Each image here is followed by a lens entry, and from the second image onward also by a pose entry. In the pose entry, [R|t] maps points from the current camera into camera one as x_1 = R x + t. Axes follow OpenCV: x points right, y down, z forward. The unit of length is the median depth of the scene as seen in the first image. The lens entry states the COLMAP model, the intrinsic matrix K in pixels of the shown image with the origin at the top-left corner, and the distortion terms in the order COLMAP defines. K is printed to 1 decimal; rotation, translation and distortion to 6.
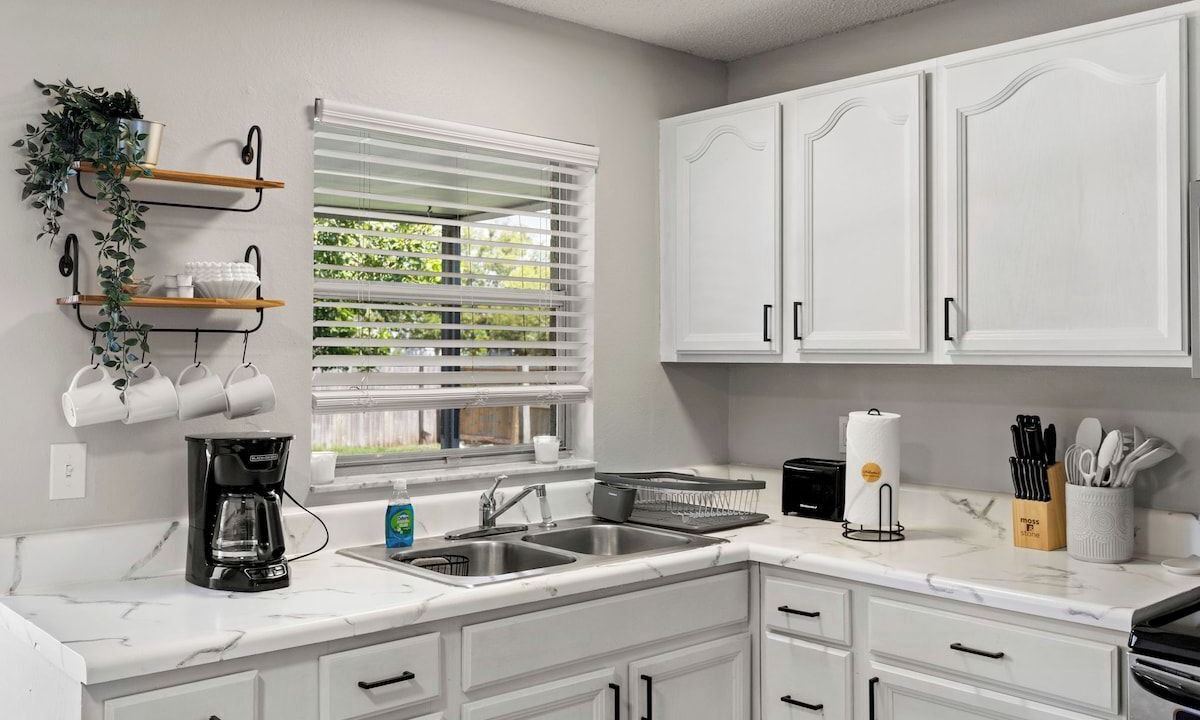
lens RADIAL K [[1073.2, 0, 592.7], [0, 1073.2, 335.9], [0, 0, 1]] dist [0.013759, -0.021385]
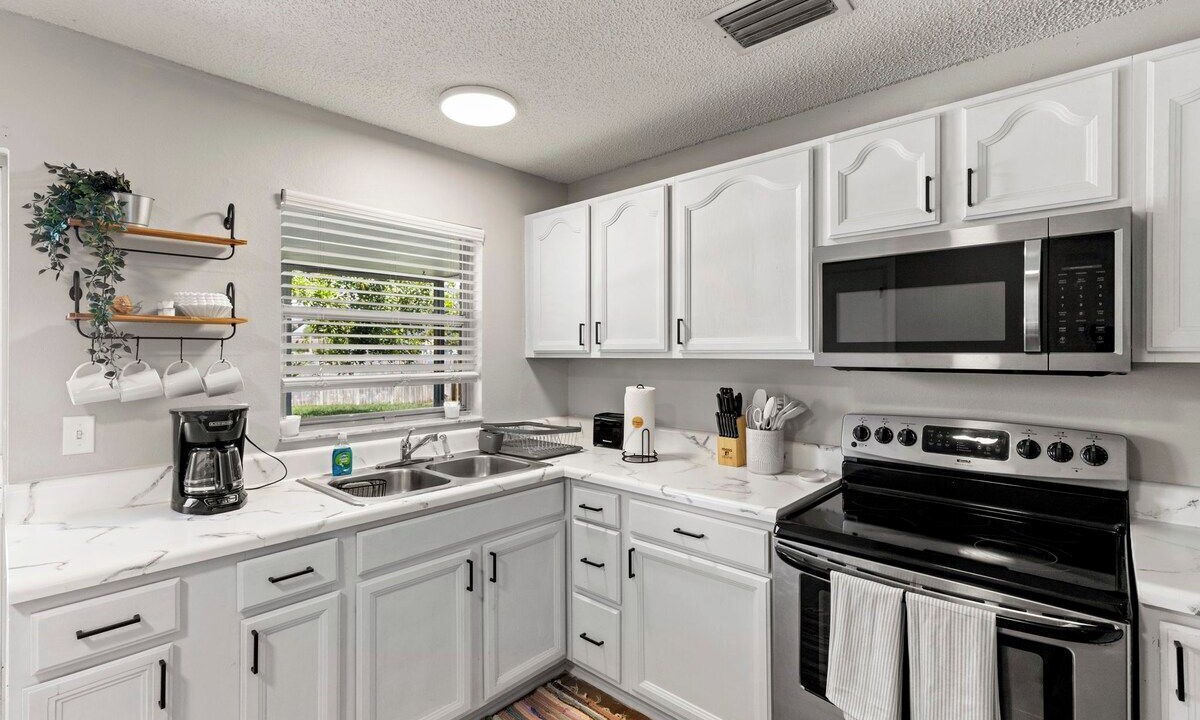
lens RADIAL K [[543.0, 0, 597.2], [0, 543.0, 352.4], [0, 0, 1]] dist [0.012378, -0.001467]
pose [[0.994690, -0.003580, 0.102857, 0.114812], [0.001939, 0.999869, 0.016045, 0.003220], [-0.102901, -0.015760, 0.994567, 0.165688]]
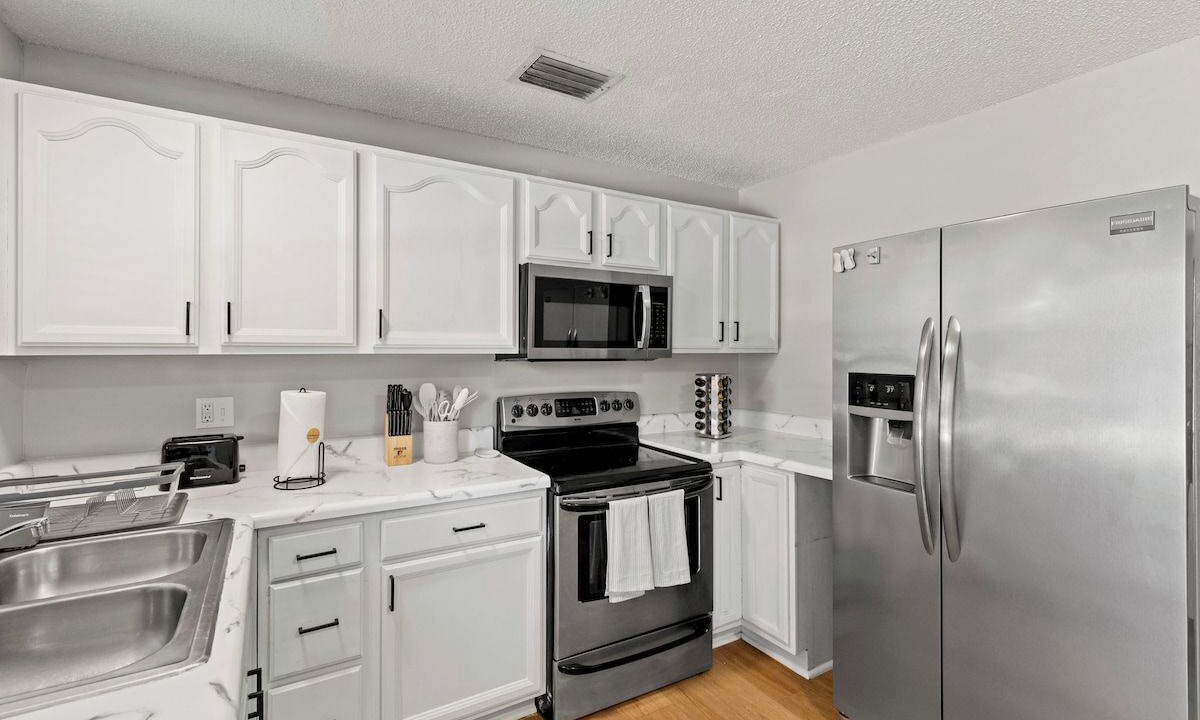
lens RADIAL K [[543.0, 0, 597.1], [0, 543.0, 350.2], [0, 0, 1]] dist [0.012378, -0.001467]
pose [[0.187106, -0.003232, 0.982334, -0.359799], [-0.016678, 0.999840, 0.006466, 0.011731], [-0.982198, -0.017594, 0.187022, 0.561688]]
